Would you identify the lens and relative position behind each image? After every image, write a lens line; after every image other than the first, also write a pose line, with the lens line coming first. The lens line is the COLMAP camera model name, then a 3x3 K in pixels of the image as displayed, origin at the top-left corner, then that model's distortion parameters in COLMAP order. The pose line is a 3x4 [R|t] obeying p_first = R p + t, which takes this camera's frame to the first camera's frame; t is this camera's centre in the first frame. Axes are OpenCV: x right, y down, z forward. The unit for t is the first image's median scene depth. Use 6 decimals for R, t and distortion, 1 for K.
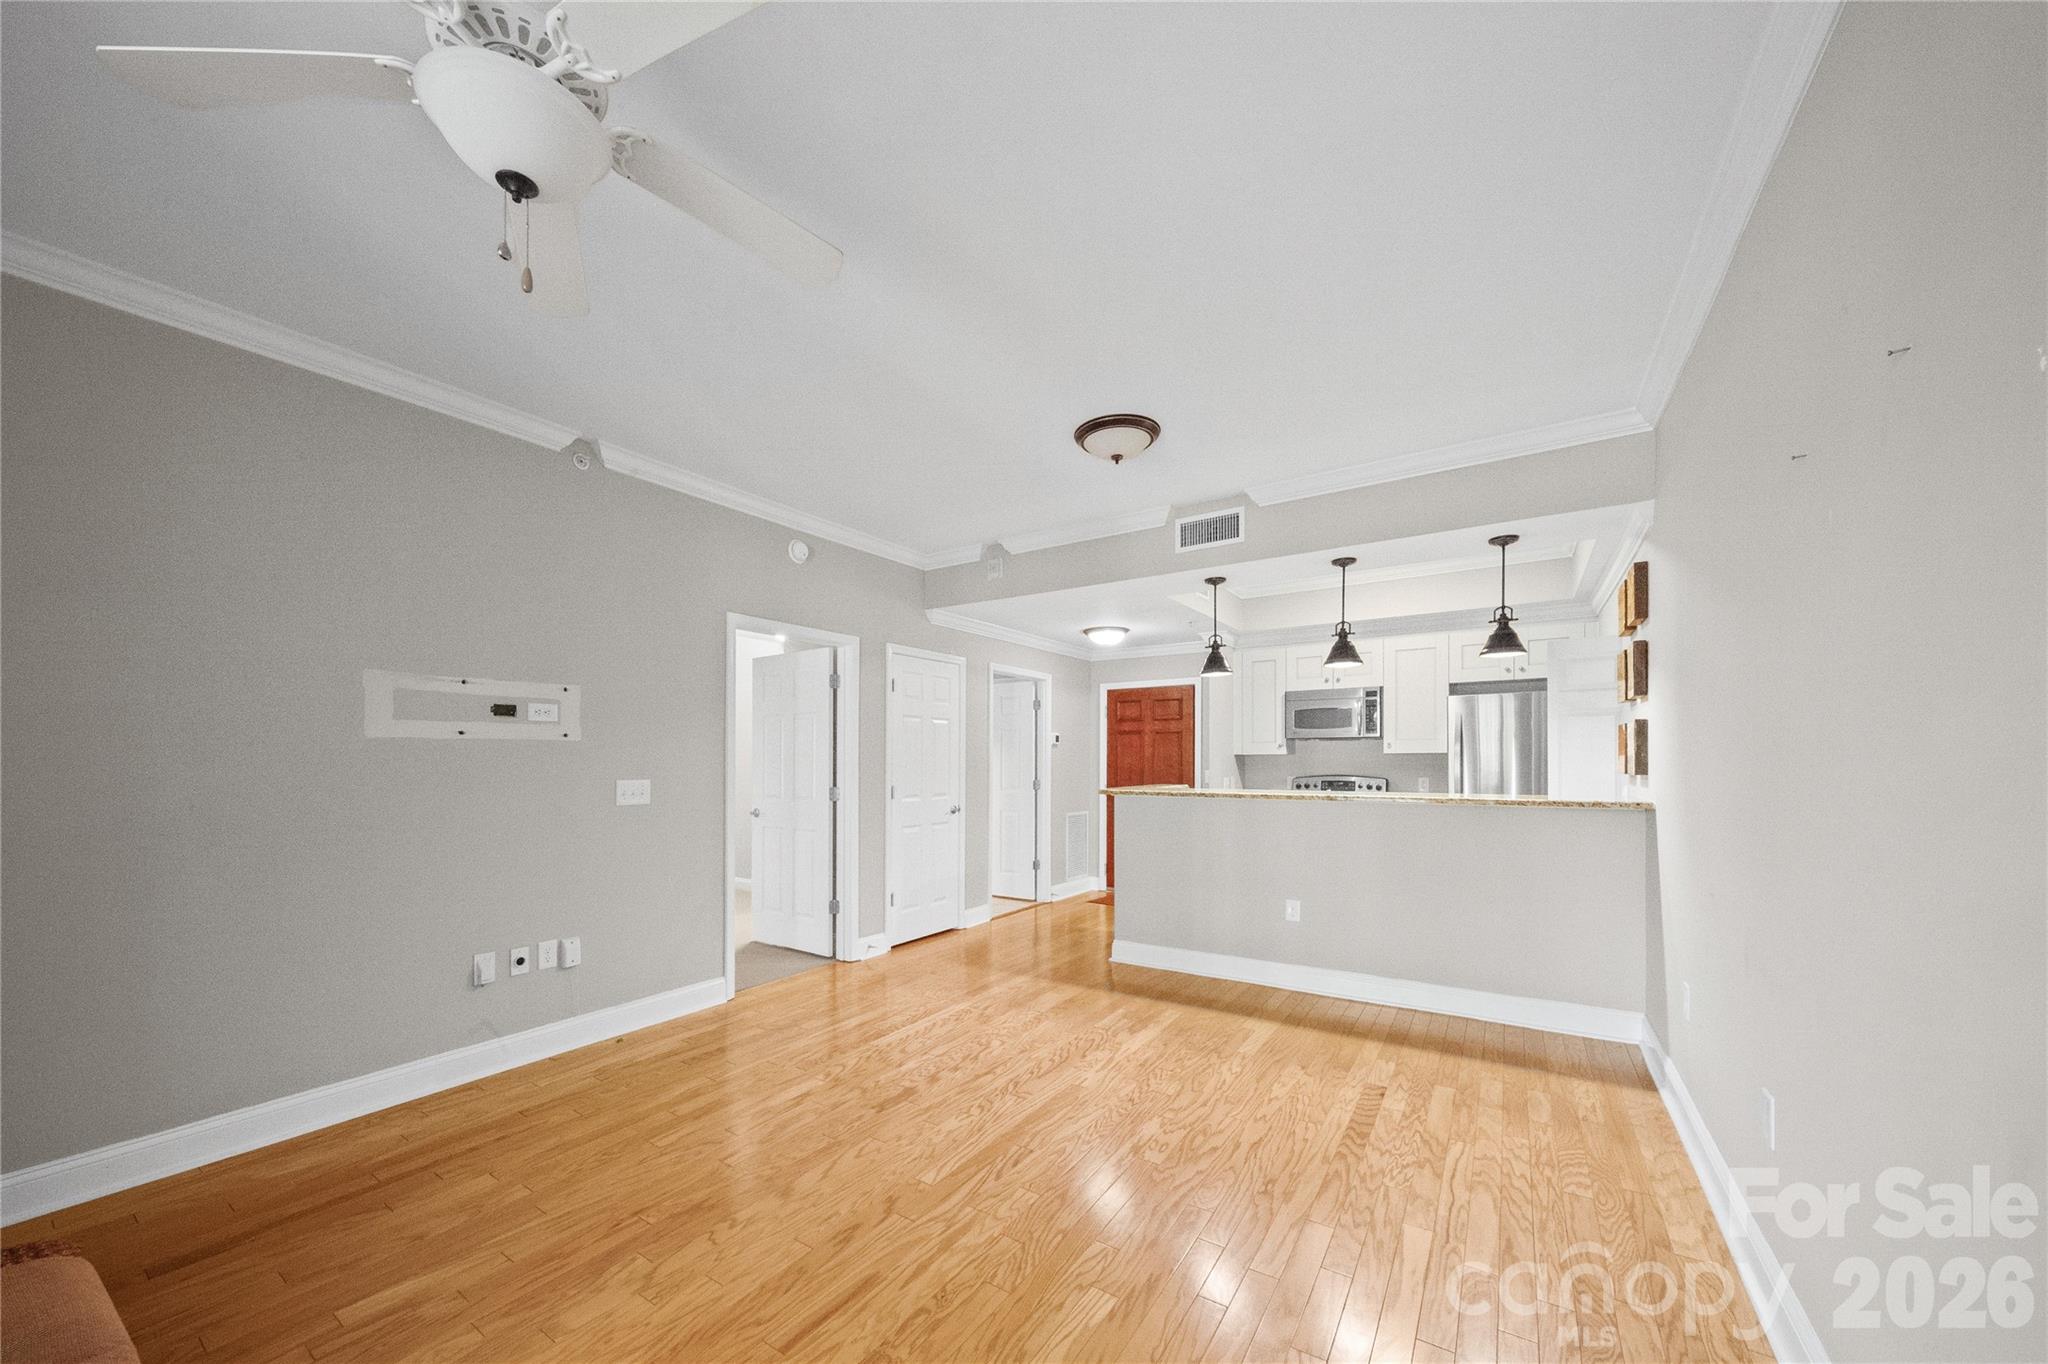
lens RADIAL K [[771.7, 0, 1007.3], [0, 771.7, 771.1], [0, 0, 1]] dist [0.000472, 0.000041]
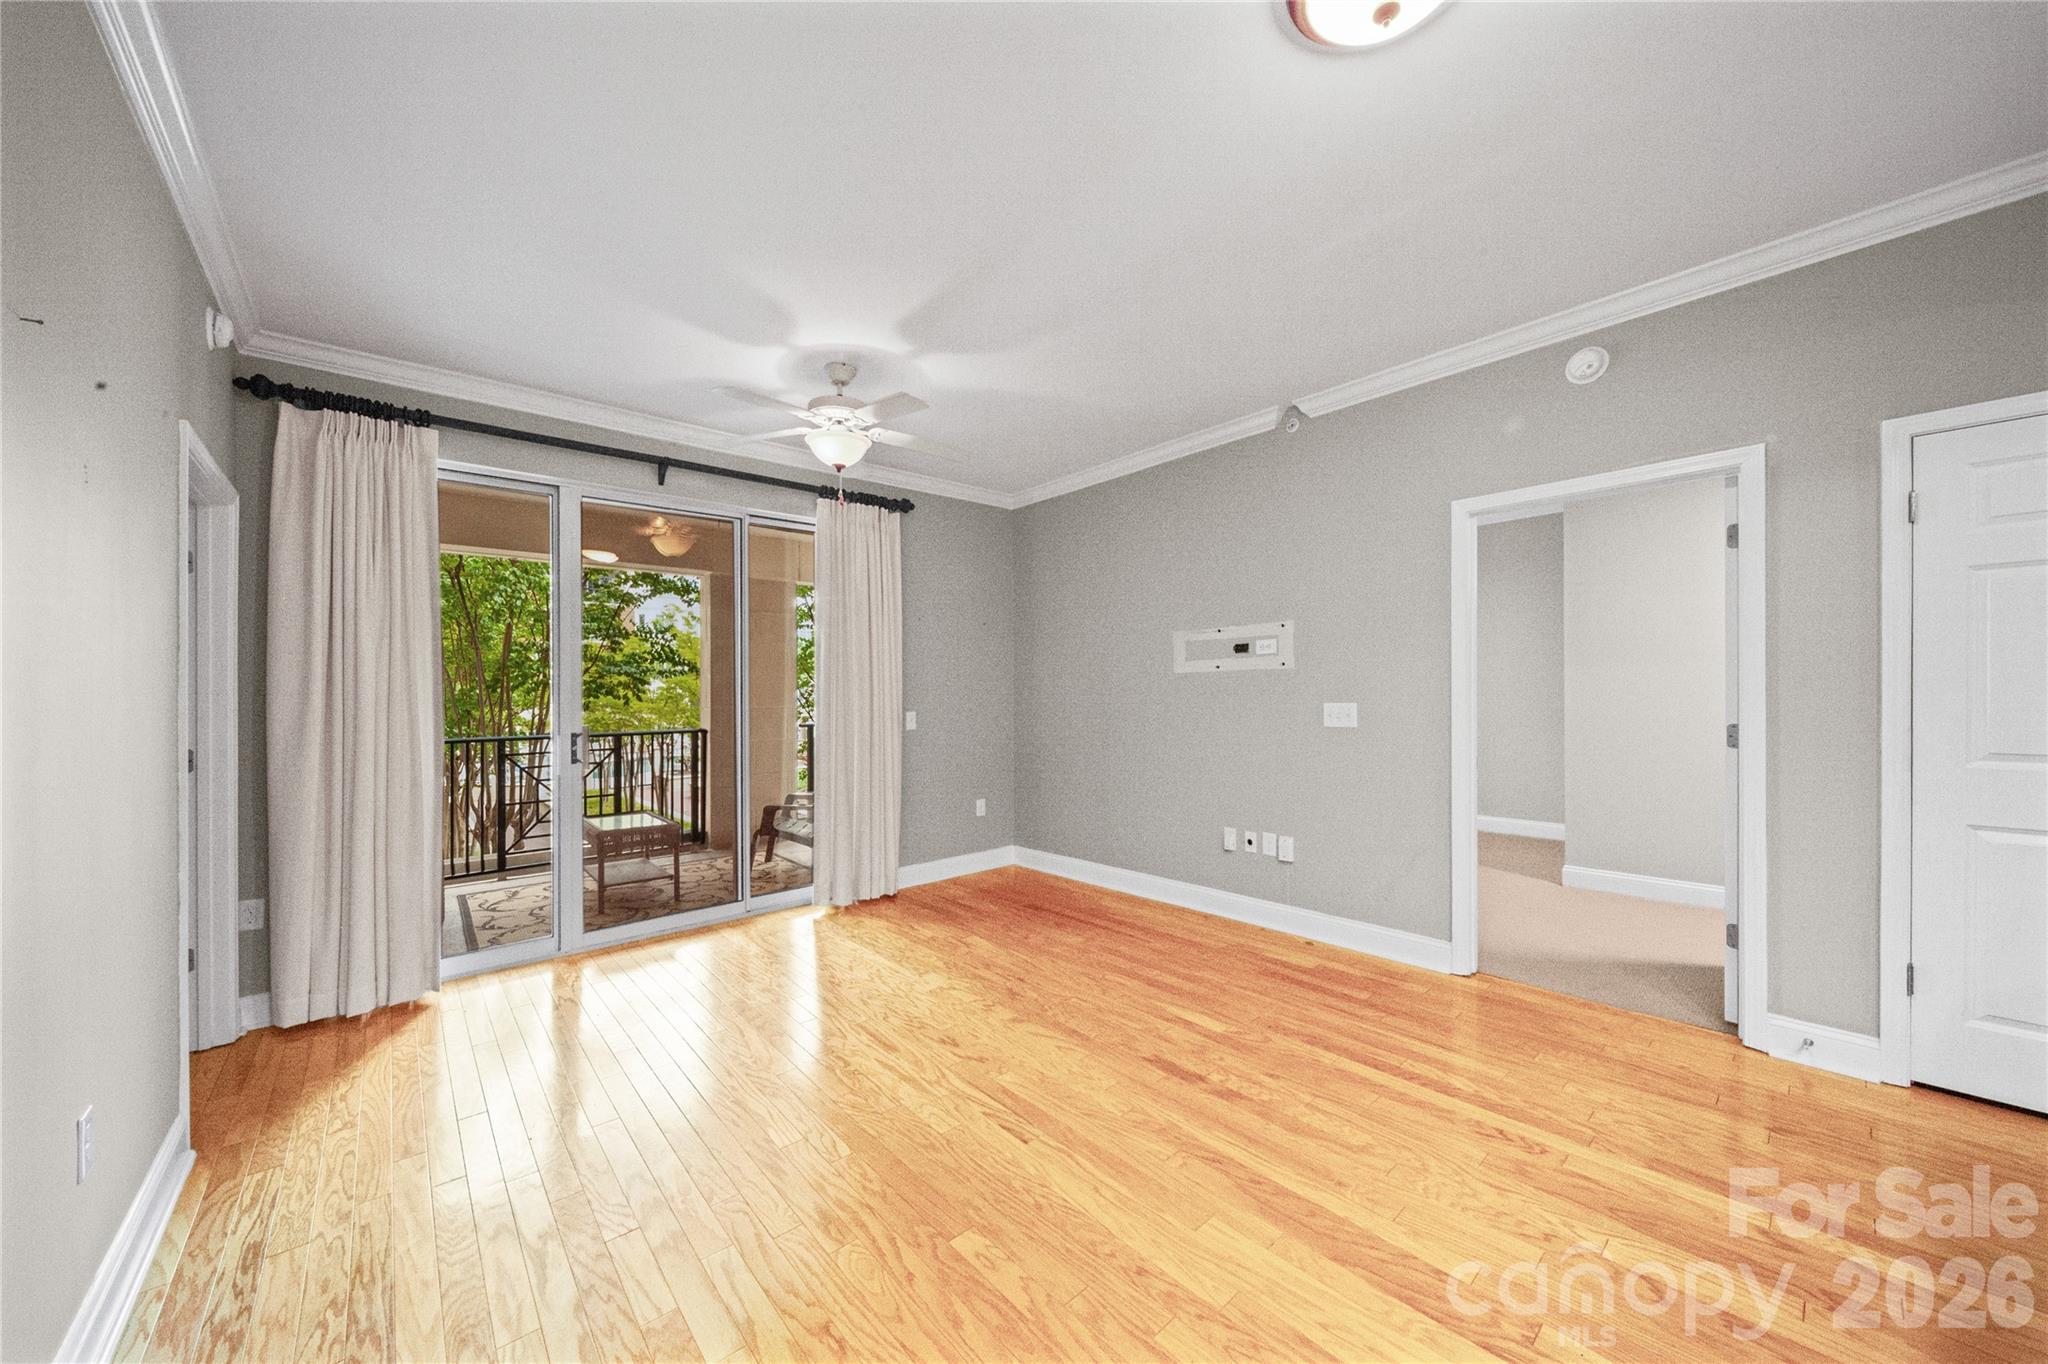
lens RADIAL K [[728.9, 0, 1015.1], [0, 728.9, 691.1], [0, 0, 1]] dist [-0.000092, -0.000009]
pose [[-0.268981, 0.003192, -0.963140, 0.434803], [0.003764, 0.999990, 0.002263, -0.006459], [0.963138, -0.003017, -0.268991, 0.642151]]
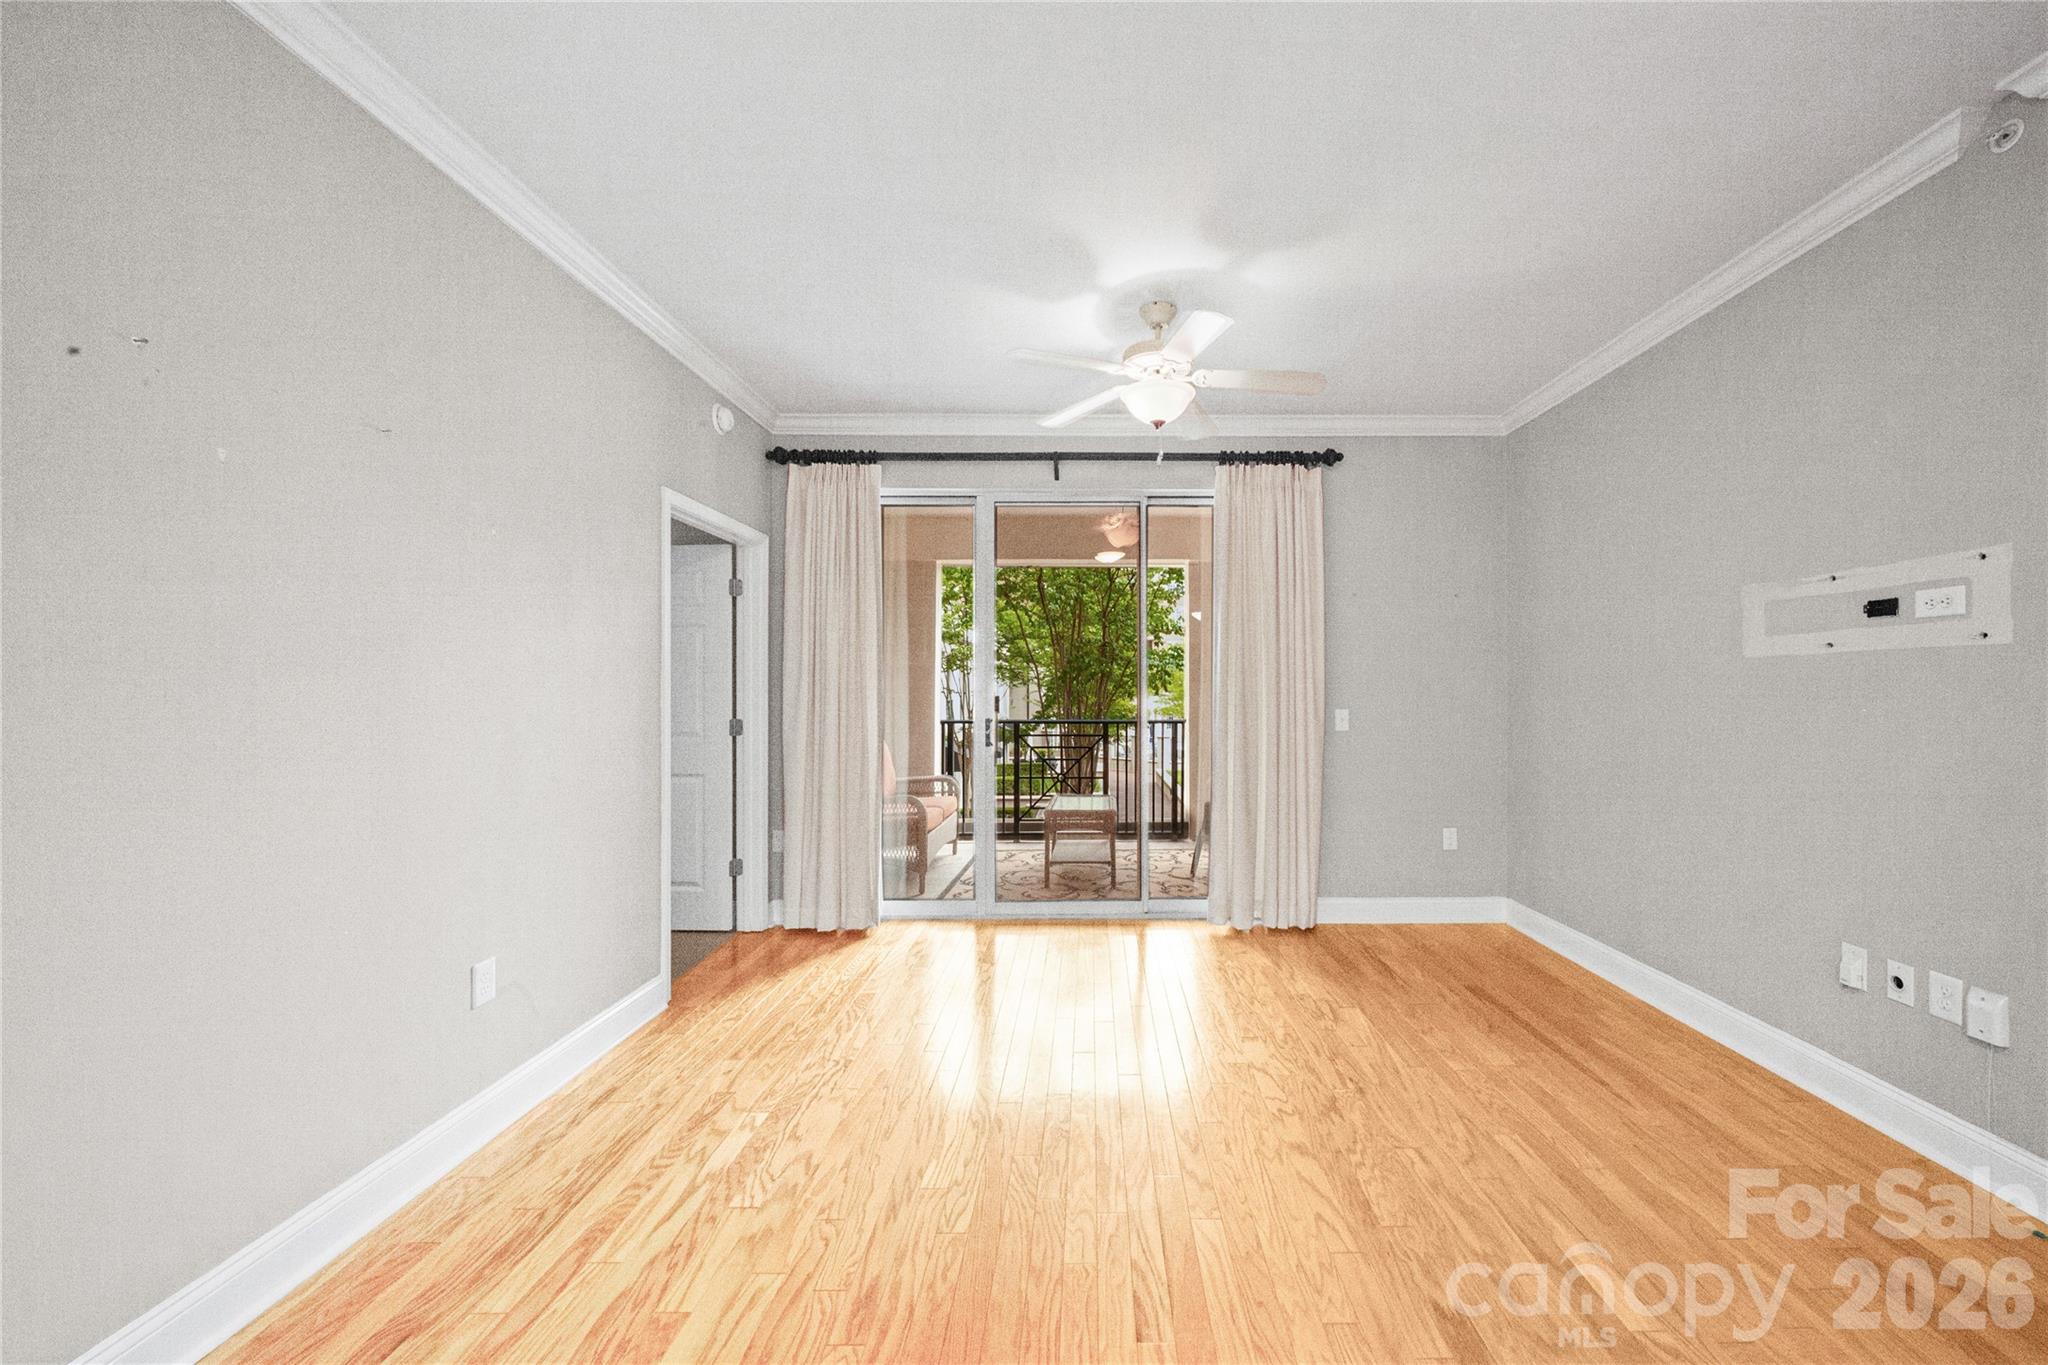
lens RADIAL K [[746.5, 0, 1089.3], [0, 746.5, 679.8], [0, 0, 1]] dist [-0.000279, -0.000036]
pose [[-0.828589, -0.005966, -0.559825, 0.206420], [-0.005800, 0.999981, -0.002072, -0.005932], [0.559827, 0.001530, -0.828608, 0.771910]]
